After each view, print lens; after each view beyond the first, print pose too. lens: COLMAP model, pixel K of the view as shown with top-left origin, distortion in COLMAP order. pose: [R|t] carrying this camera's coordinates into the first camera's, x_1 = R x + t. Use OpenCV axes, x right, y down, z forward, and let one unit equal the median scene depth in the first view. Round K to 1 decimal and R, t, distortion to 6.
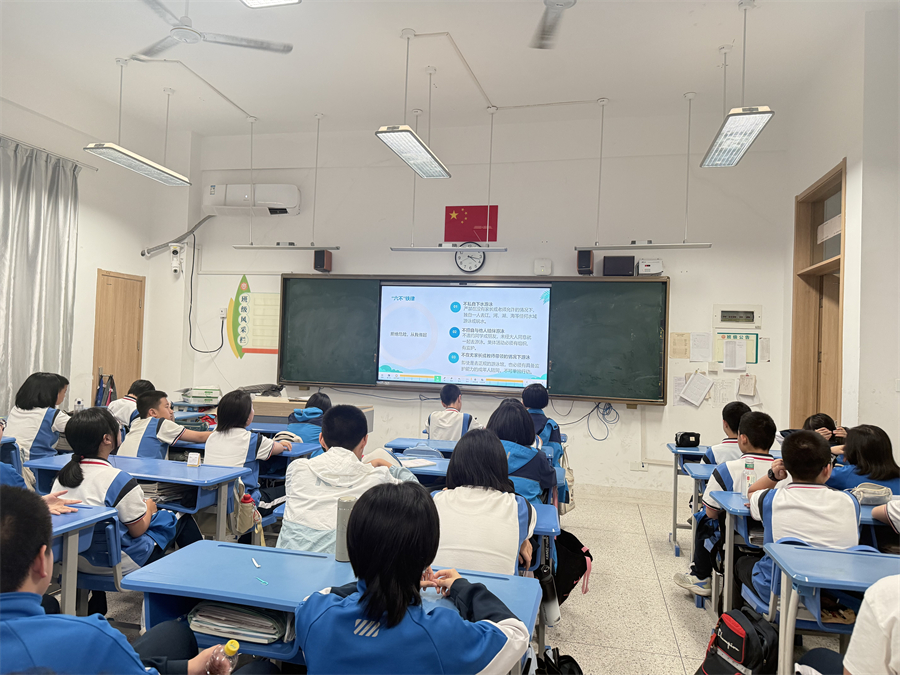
lens RADIAL K [[630.4, 0, 441.8], [0, 630.4, 334.0], [0, 0, 1]] dist [0.071252, -0.087842]
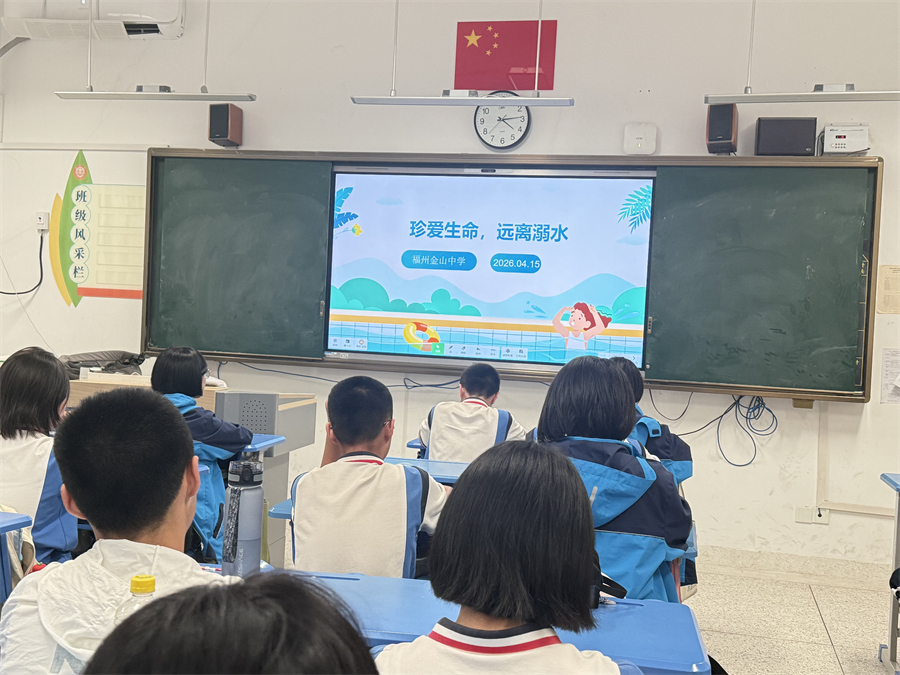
lens RADIAL K [[1049.9, 0, 444.0], [0, 1049.9, 337.9], [0, 0, 1]] dist [0.076599, 0.000000]
pose [[0.999905, 0.013383, -0.003232, 0.001243], [-0.013203, 0.998640, 0.050427, 0.017562], [0.003903, -0.050379, 0.998723, 0.108251]]
